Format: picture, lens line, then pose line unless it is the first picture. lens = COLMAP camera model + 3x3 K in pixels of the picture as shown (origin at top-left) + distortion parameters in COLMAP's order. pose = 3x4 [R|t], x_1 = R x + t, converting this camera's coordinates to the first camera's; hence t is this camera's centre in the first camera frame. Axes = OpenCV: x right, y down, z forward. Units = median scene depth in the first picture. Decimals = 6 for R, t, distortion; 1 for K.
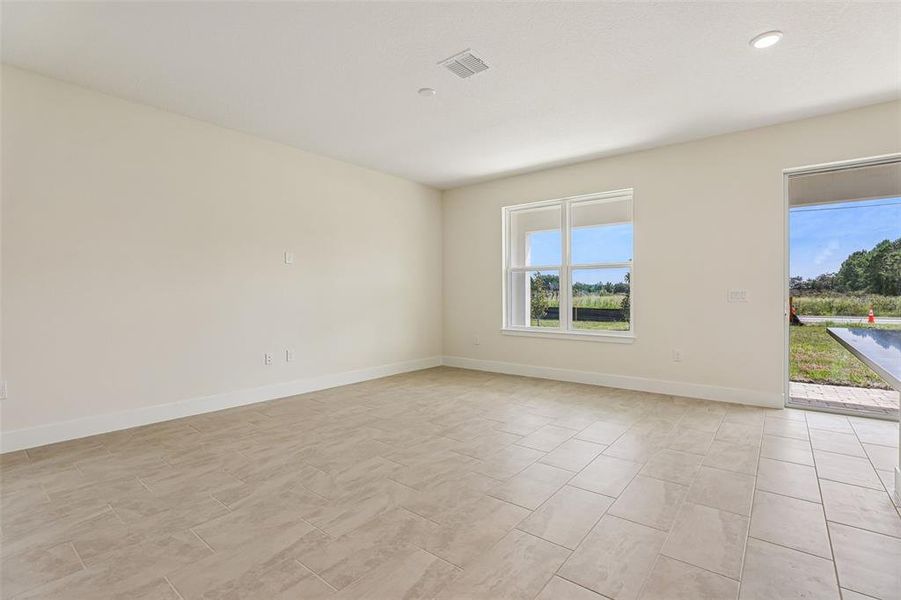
lens RADIAL K [[414.7, 0, 453.4], [0, 414.7, 301.0], [0, 0, 1]] dist [-0.013758, 0.004519]
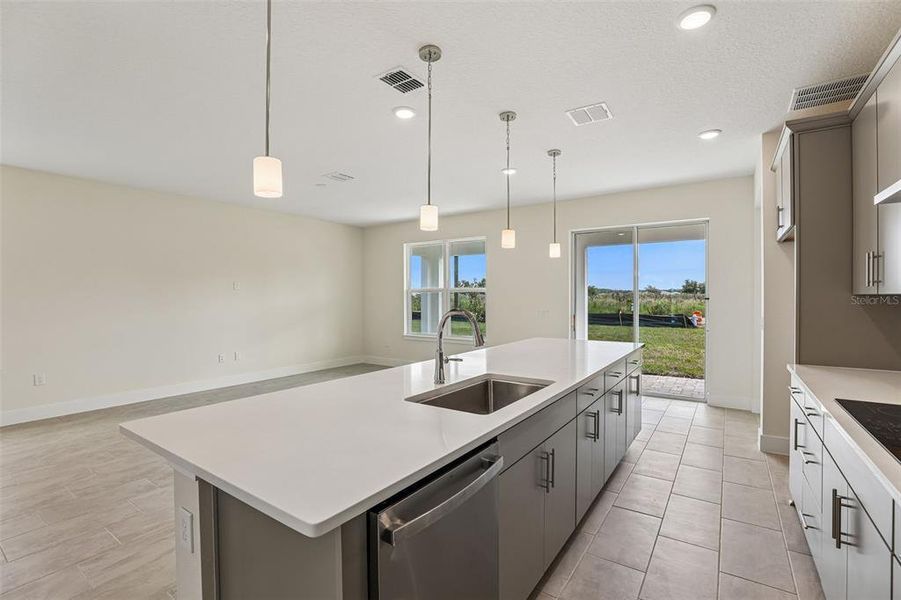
lens RADIAL K [[414.7, 0, 451.3], [0, 414.7, 297.4], [0, 0, 1]] dist [-0.013758, 0.004519]
pose [[0.998074, 0.000045, 0.062034, 0.277794], [0.000531, 0.999957, -0.009255, -0.059432], [-0.062031, 0.009270, 0.998031, -0.505151]]
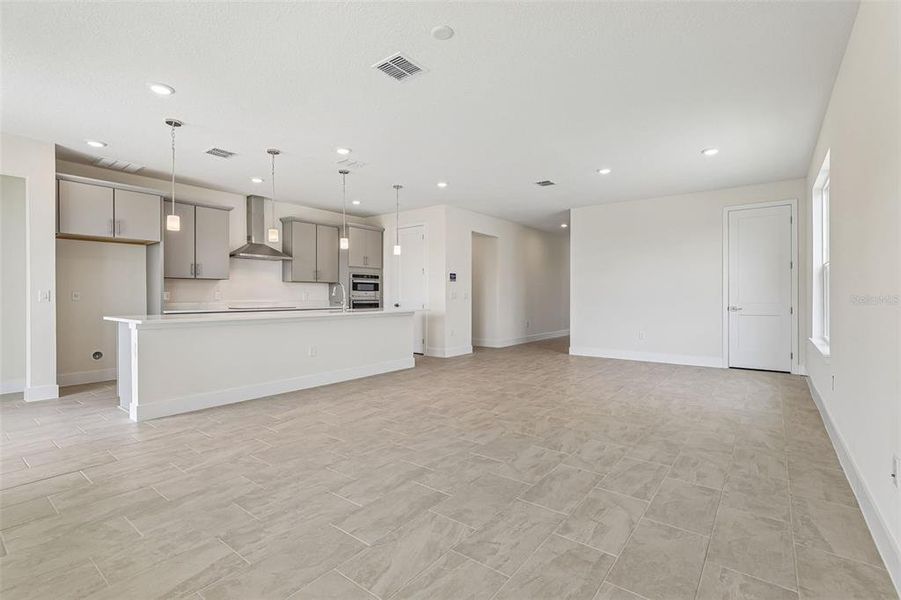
lens RADIAL K [[414.7, 0, 440.8], [0, 414.7, 294.5], [0, 0, 1]] dist [-0.013758, 0.004519]
pose [[-0.999949, 0.002566, 0.009806, -0.059673], [0.002700, 0.999903, 0.013657, -0.023098], [-0.009770, 0.013682, -0.999859, 1.541633]]
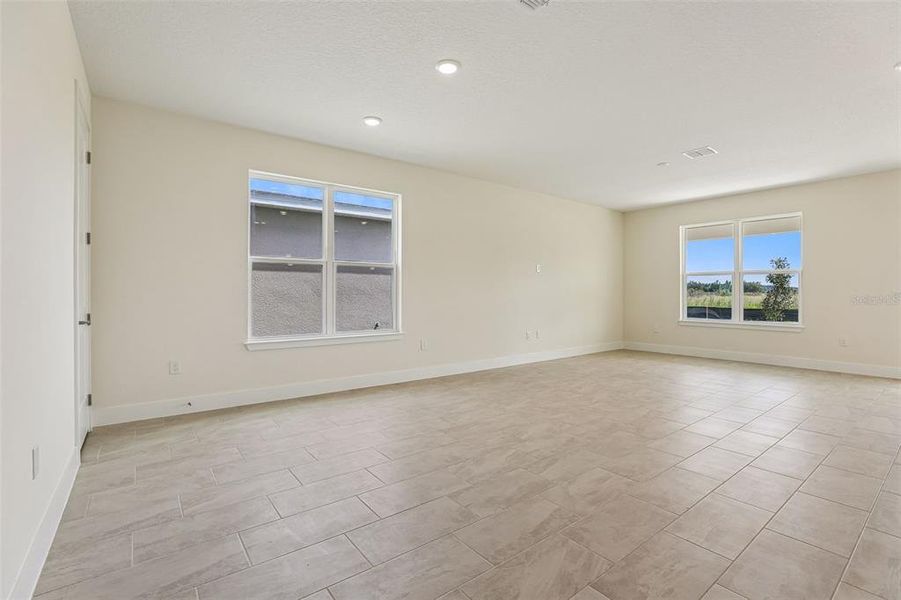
lens RADIAL K [[414.7, 0, 458.8], [0, 414.7, 295.0], [0, 0, 1]] dist [-0.013758, 0.004519]
pose [[0.978162, 0.005441, -0.207772, -0.423353], [-0.007797, 0.999914, -0.010522, 0.011578], [0.207697, 0.011912, 0.978121, -0.588279]]
